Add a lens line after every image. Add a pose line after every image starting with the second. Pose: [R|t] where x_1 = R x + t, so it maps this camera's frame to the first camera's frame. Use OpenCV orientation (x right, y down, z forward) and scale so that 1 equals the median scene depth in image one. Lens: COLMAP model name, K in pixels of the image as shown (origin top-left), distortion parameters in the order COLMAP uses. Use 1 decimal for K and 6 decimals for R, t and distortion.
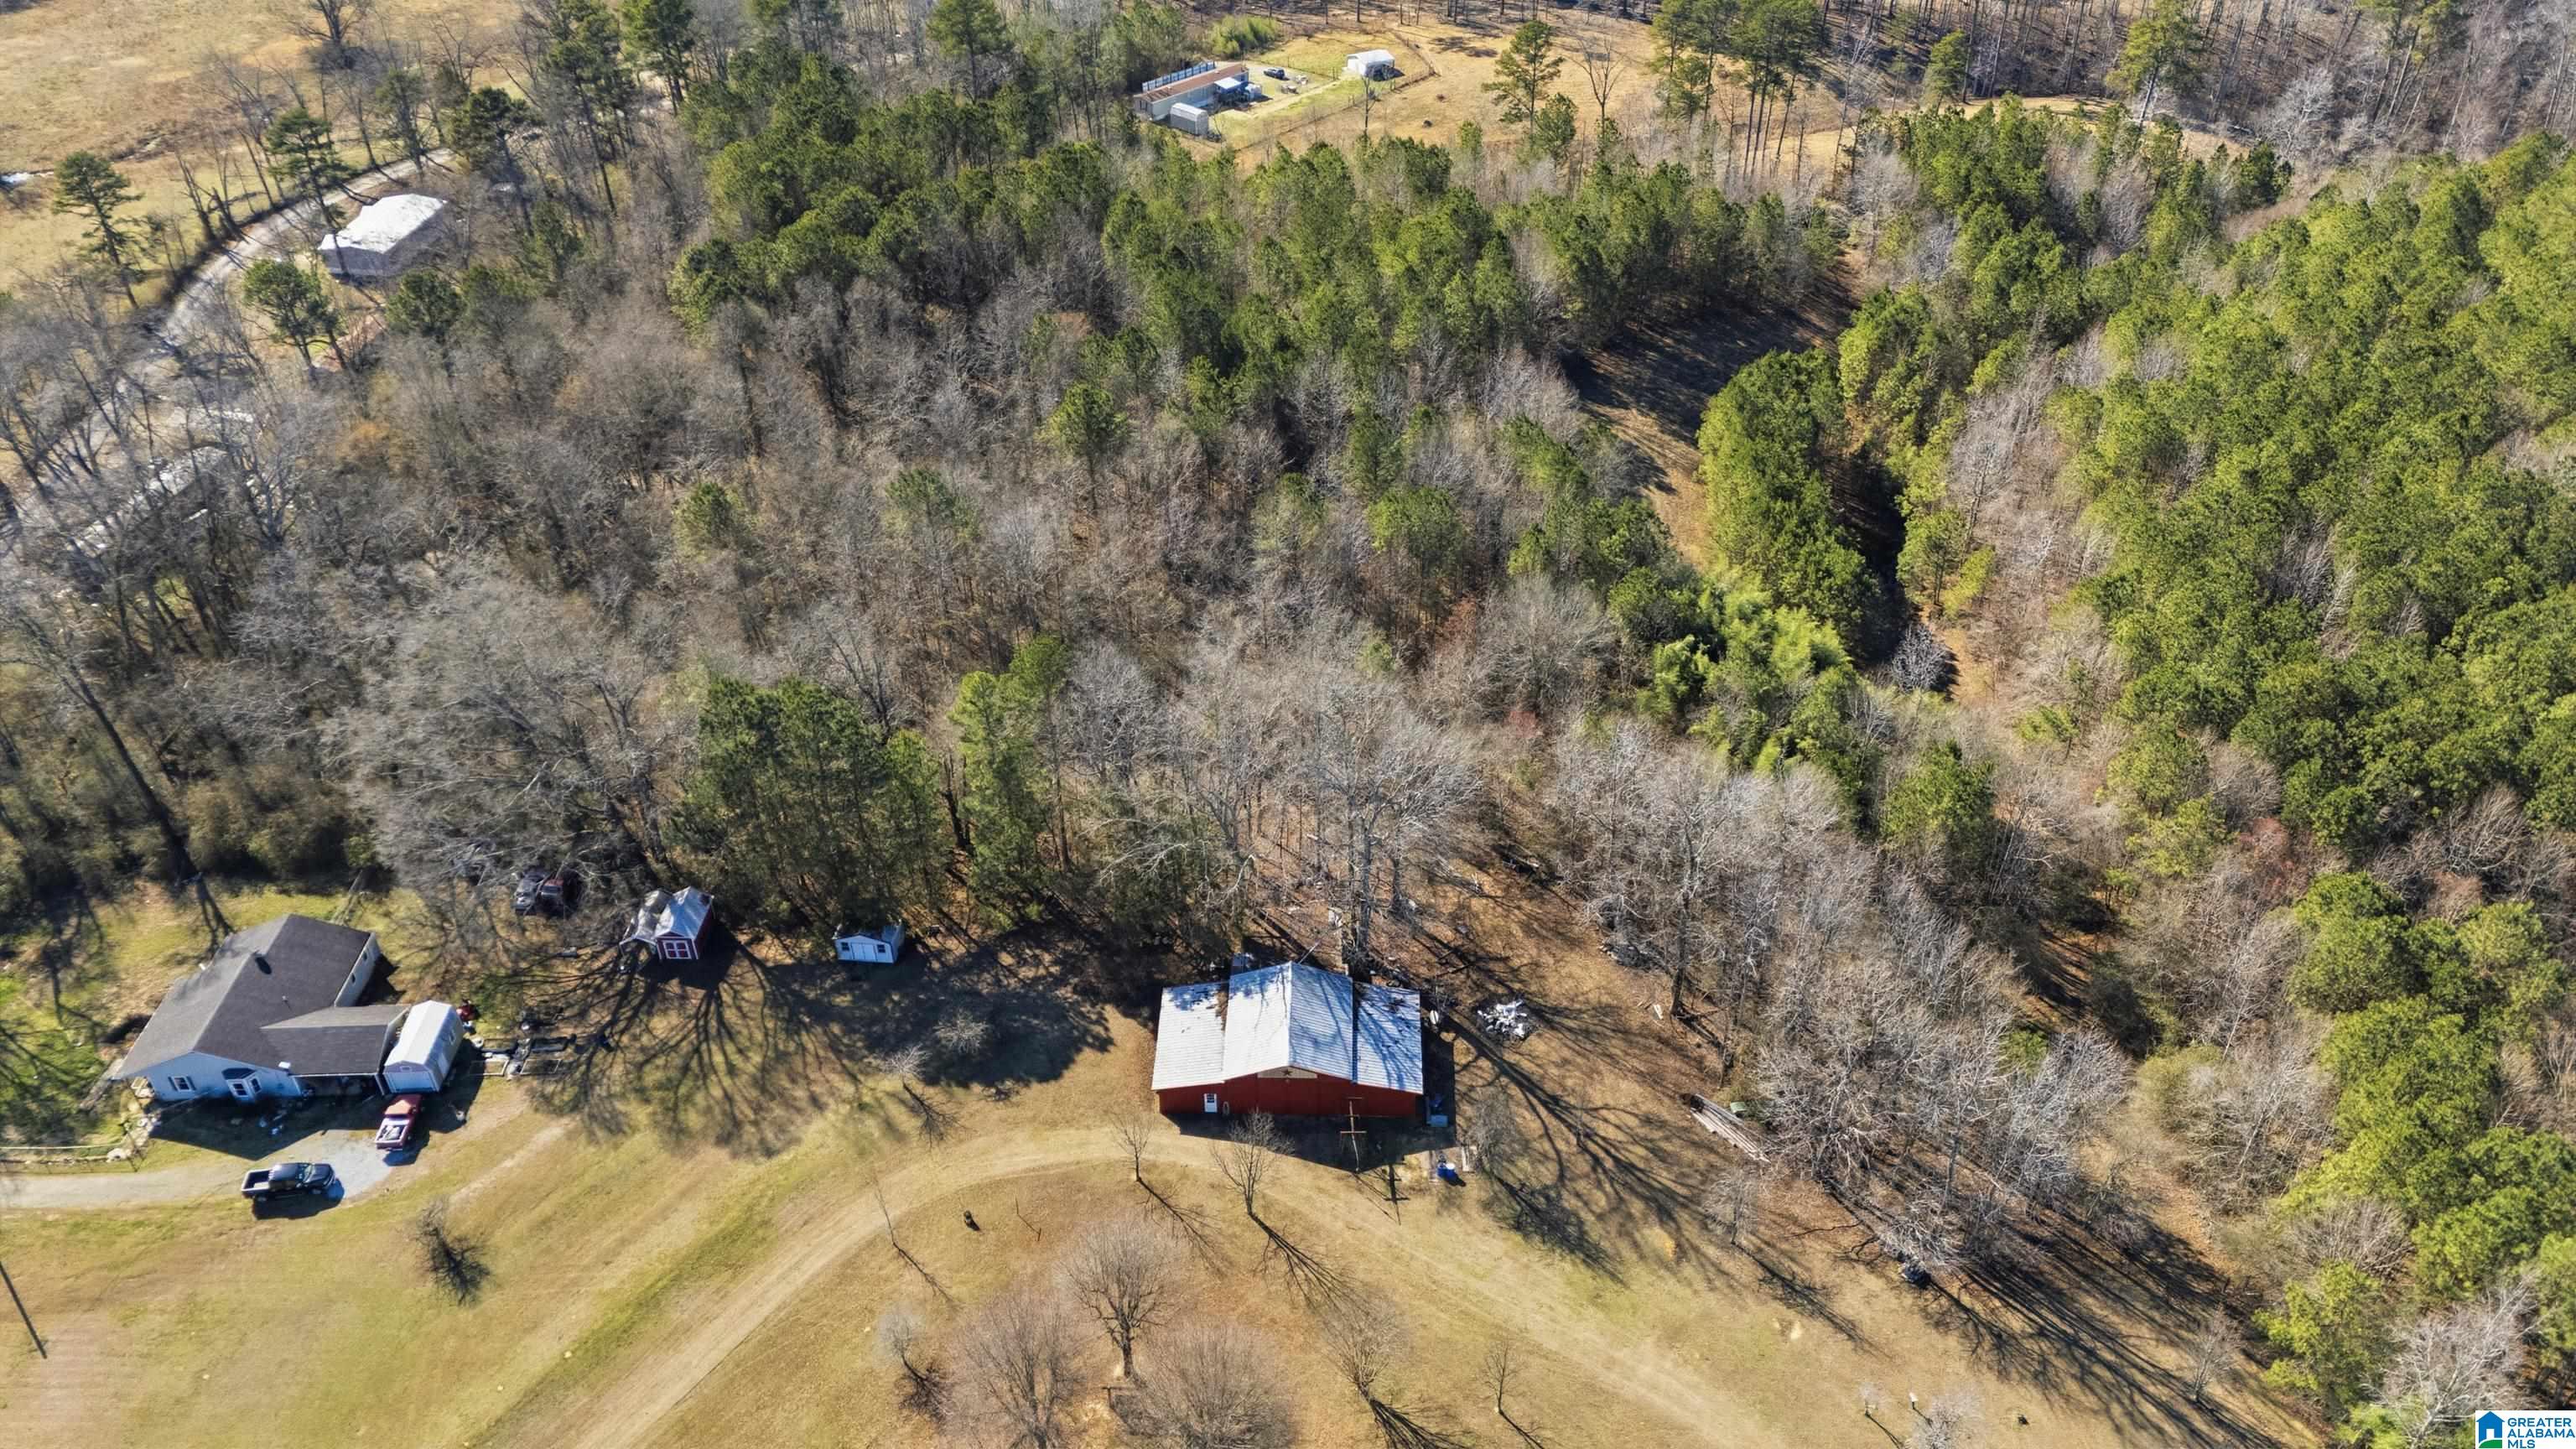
lens RADIAL K [[1933.5, 0, 1288.0], [0, 1933.5, 724.5], [0, 0, 1]] dist [0.087860, -0.056132]
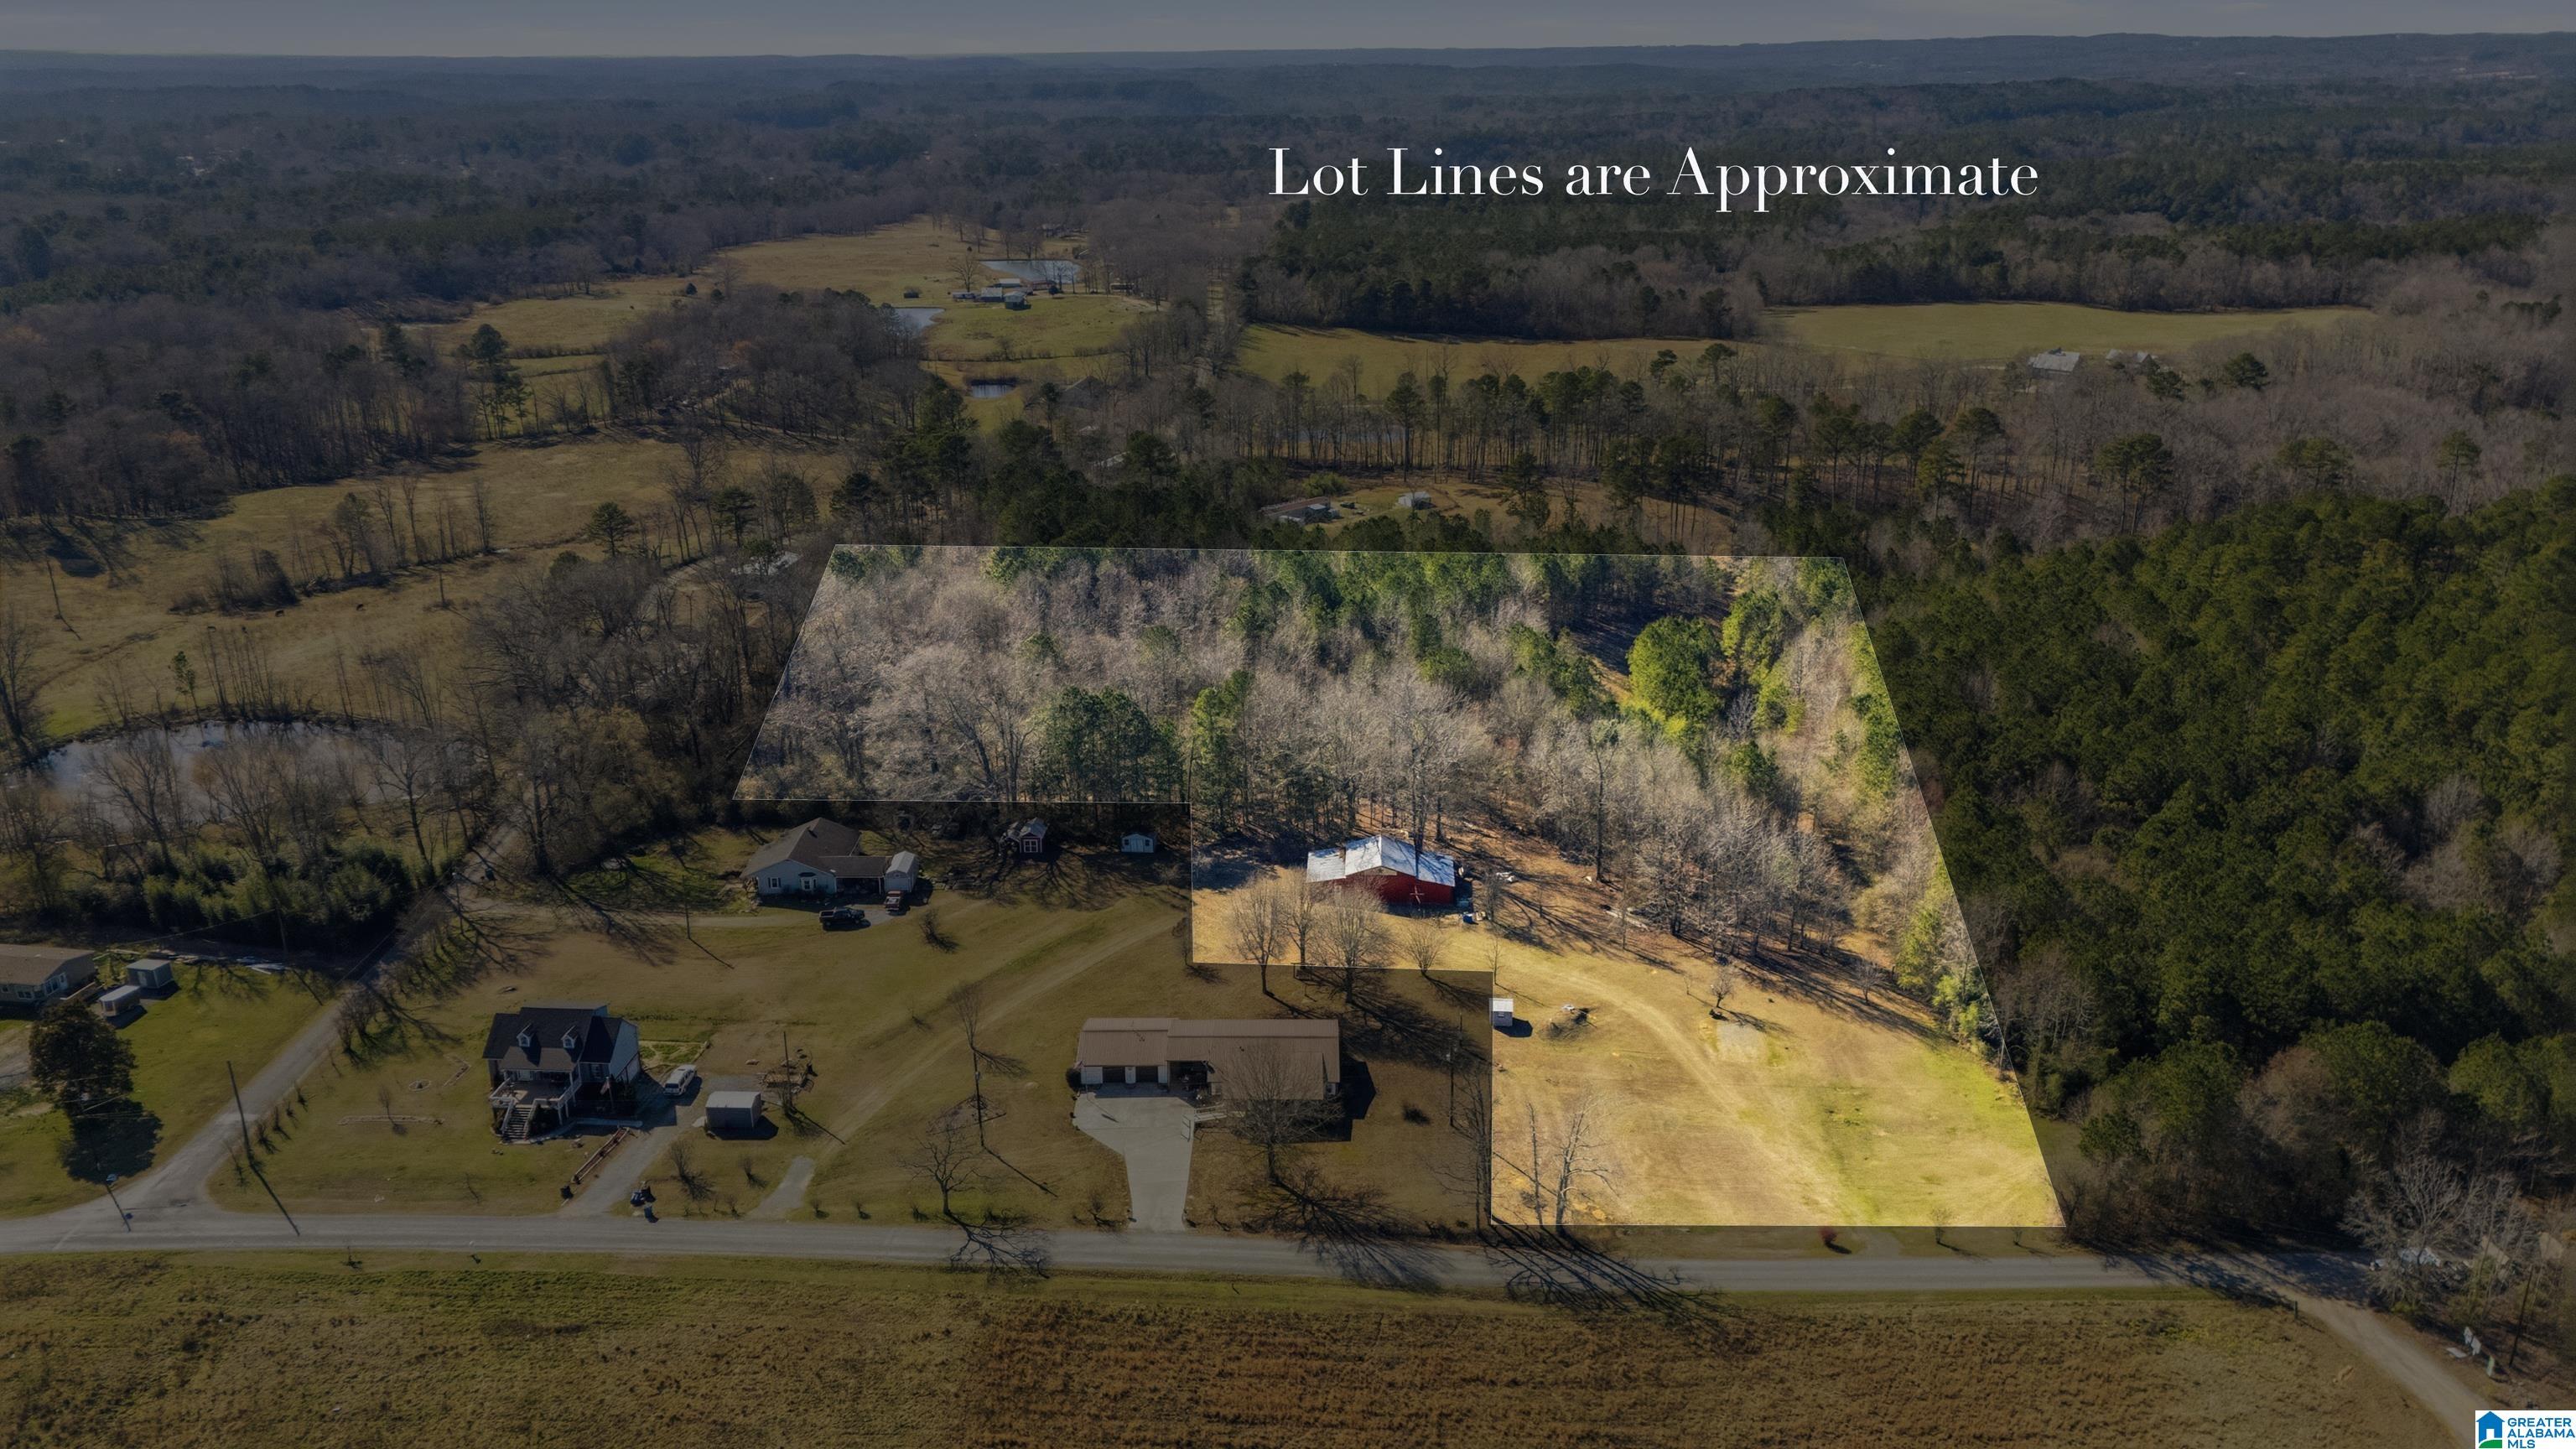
lens RADIAL K [[1915.2, 0, 1288.0], [0, 1915.2, 724.5], [0, 0, 1]] dist [0.225920, -0.580572]
pose [[0.999741, 0.013552, -0.018305, -0.053101], [-0.018246, 0.957586, -0.287571, 0.536203], [0.013631, 0.287830, 0.957584, -0.735013]]
